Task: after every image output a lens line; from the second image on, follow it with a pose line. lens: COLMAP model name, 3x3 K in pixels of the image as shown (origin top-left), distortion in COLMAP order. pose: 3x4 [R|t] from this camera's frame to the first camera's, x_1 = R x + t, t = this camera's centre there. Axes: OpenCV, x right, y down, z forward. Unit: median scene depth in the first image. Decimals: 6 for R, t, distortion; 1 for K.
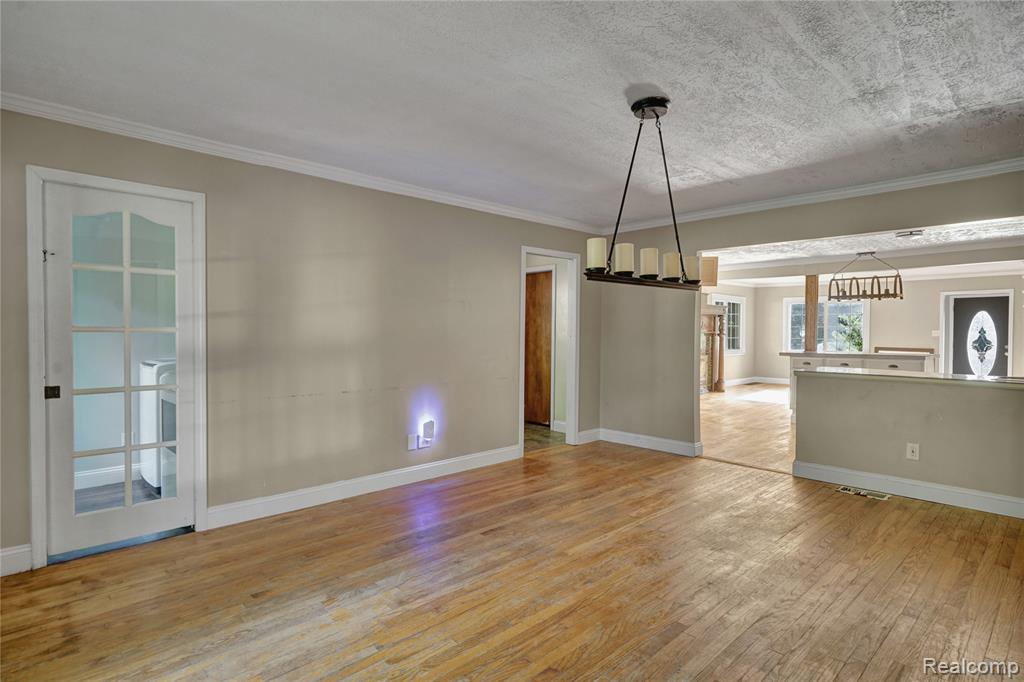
lens RADIAL K [[530.2, 0, 515.6], [0, 530.2, 339.5], [0, 0, 1]] dist [-0.001924, 0.003747]
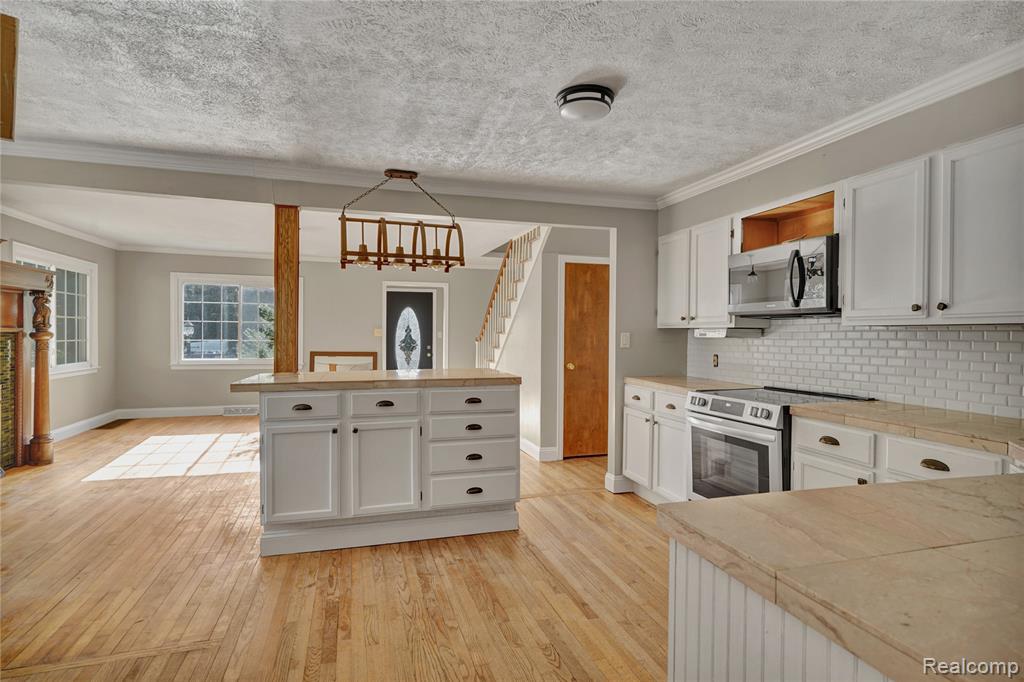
lens RADIAL K [[530.2, 0, 521.1], [0, 530.2, 342.5], [0, 0, 1]] dist [-0.001924, 0.003747]
pose [[0.448814, -0.017000, 0.893463, 0.168761], [0.006379, 0.999855, 0.015820, -0.007066], [-0.893602, -0.001401, 0.448858, 0.433792]]
